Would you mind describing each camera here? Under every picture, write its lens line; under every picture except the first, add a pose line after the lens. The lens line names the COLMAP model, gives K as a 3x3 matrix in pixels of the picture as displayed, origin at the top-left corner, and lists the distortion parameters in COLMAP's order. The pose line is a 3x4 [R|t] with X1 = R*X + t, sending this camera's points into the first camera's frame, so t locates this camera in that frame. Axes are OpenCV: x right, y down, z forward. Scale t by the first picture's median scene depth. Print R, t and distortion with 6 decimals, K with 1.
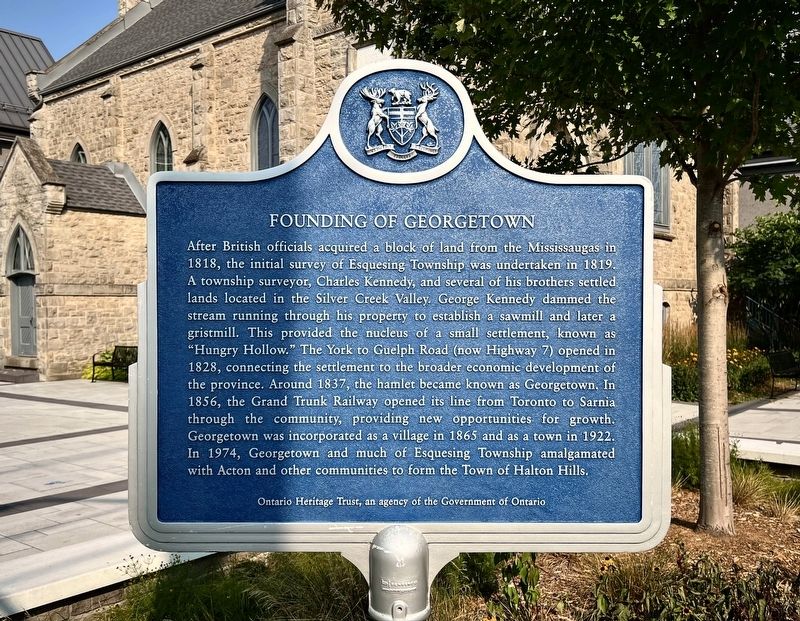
lens RADIAL K [[772.9, 0, 400.0], [0, 772.9, 310.5], [0, 0, 1]] dist [0.048148, -0.004658]
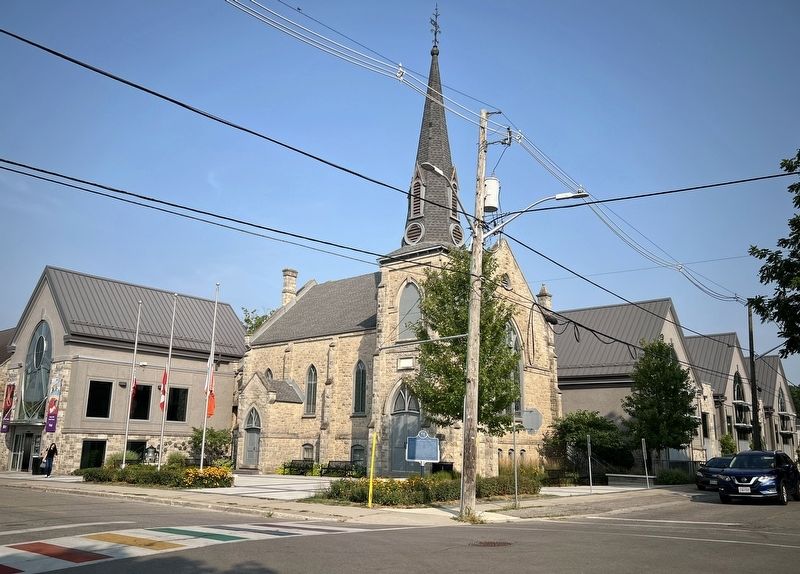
lens RADIAL K [[655.6, 0, 380.9], [0, 655.6, 305.4], [0, 0, 1]] dist [0.125587, -0.287733]
pose [[0.999269, 0.024763, -0.029126, -0.043421], [-0.030427, 0.976414, -0.213753, 0.007463], [0.023146, 0.214483, 0.976453, -1.074869]]
